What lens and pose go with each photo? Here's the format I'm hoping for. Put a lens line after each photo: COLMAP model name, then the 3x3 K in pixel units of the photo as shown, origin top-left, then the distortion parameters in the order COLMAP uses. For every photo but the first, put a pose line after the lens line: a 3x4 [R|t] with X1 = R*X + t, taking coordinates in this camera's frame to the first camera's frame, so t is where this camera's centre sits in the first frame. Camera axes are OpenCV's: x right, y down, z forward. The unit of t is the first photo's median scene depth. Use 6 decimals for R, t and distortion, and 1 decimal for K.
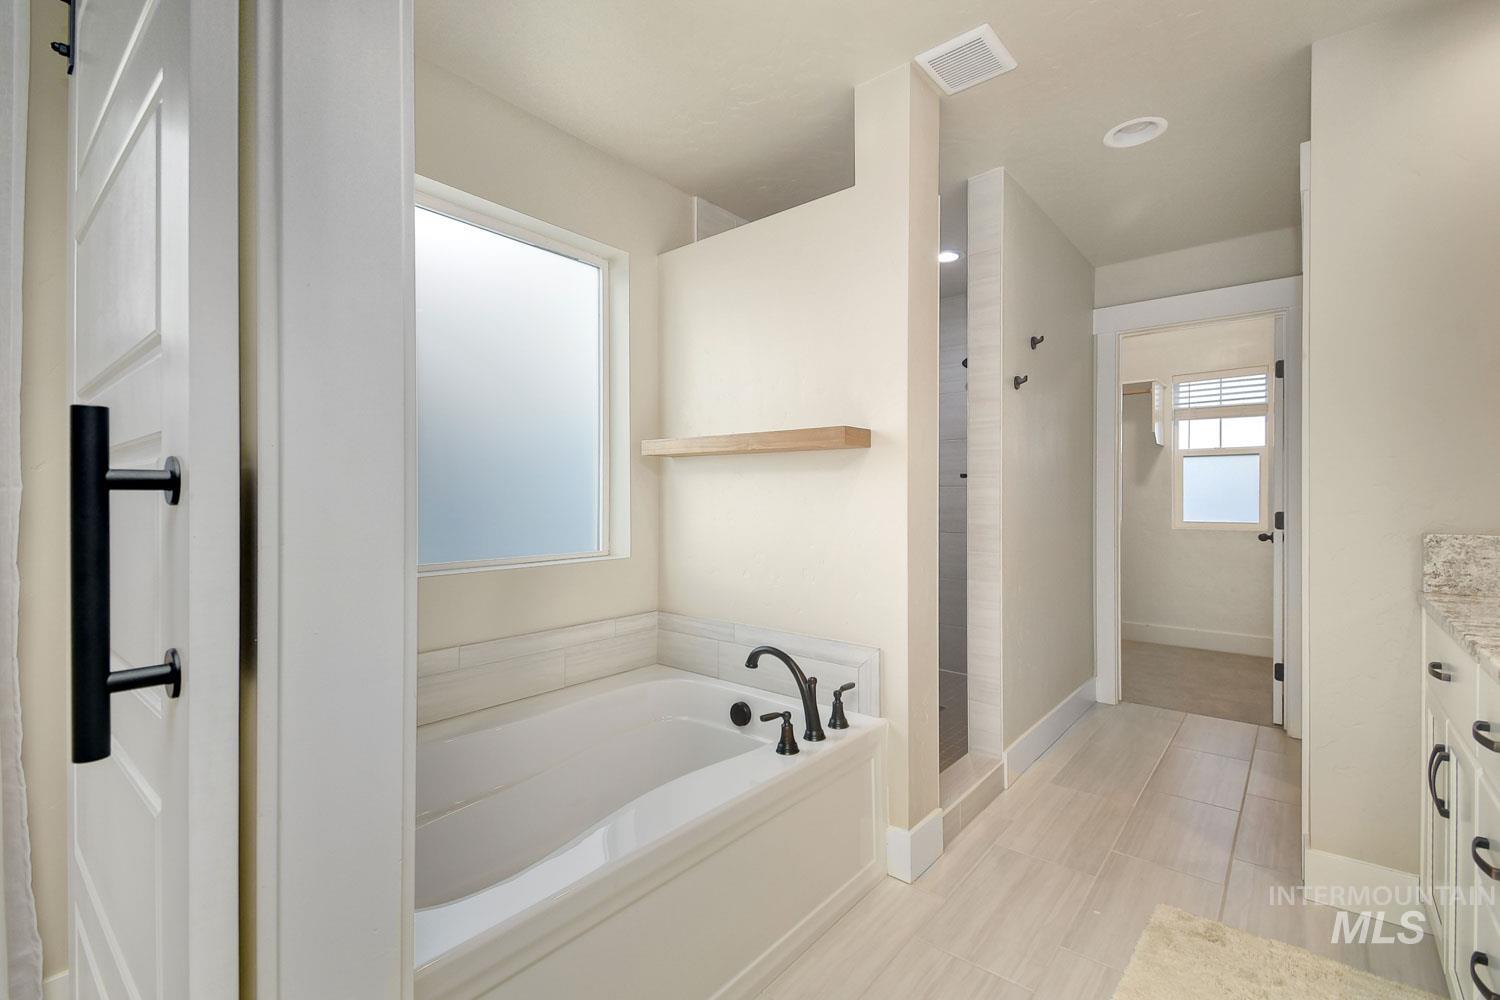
lens RADIAL K [[662.7, 0, 757.5], [0, 662.7, 496.7], [0, 0, 1]] dist [0.031277, -0.016338]
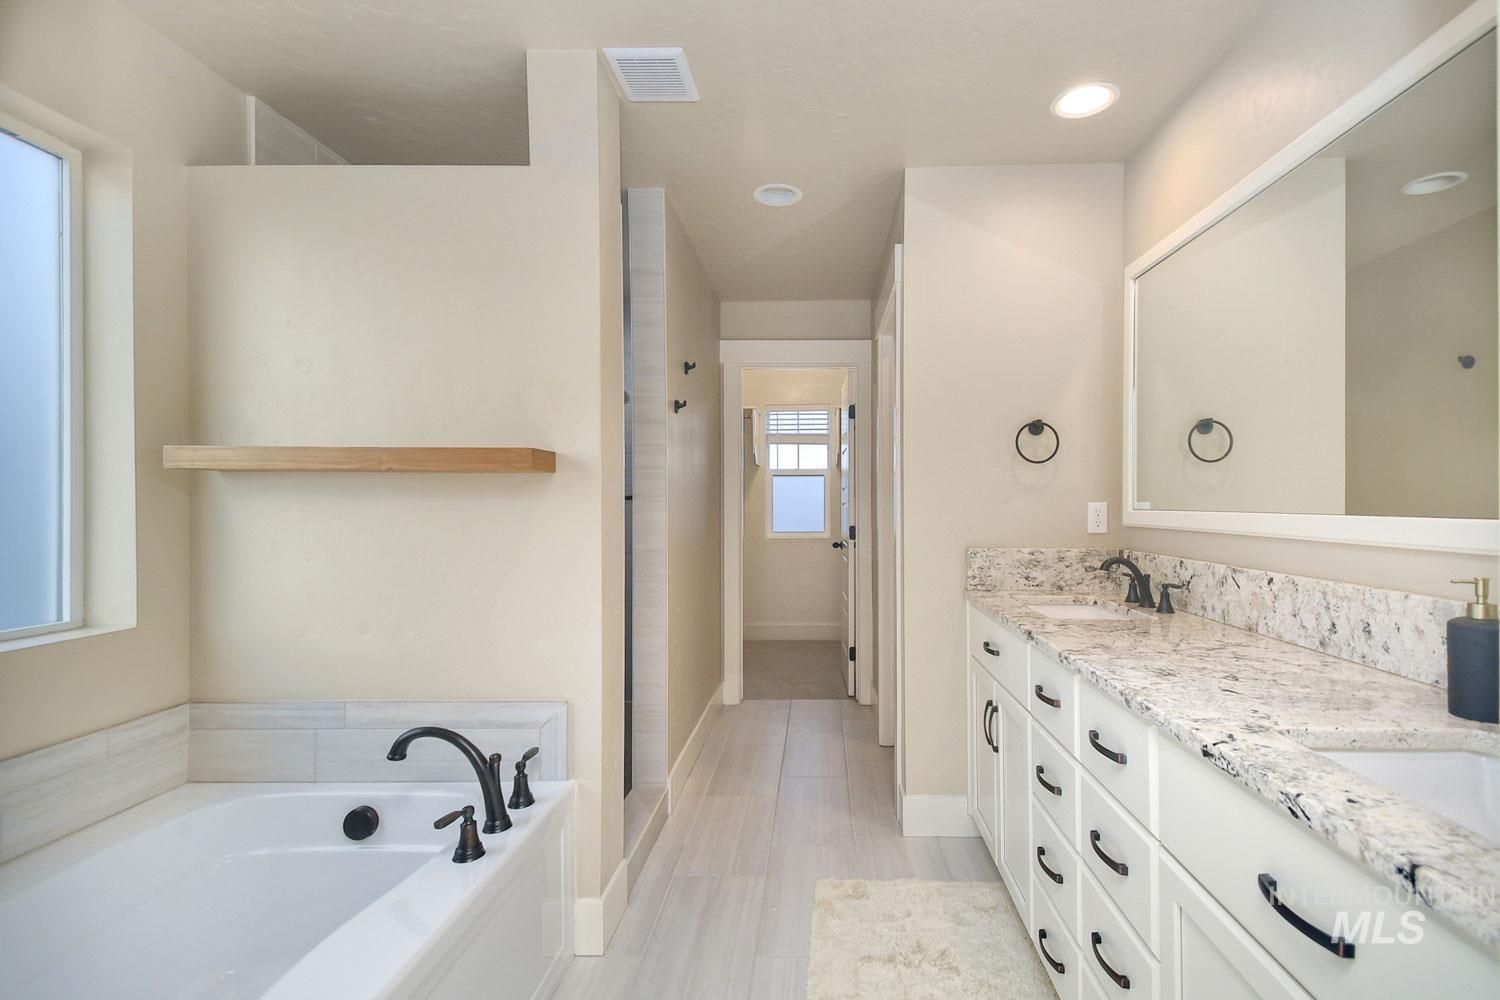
lens RADIAL K [[685.5, 0, 821.6], [0, 685.5, 501.6], [0, 0, 1]] dist [0.037164, -0.012776]
pose [[0.775559, 0.002112, 0.631272, -0.127352], [-0.001157, 0.999997, -0.001924, -0.033575], [-0.631274, 0.000762, 0.775559, 0.072257]]
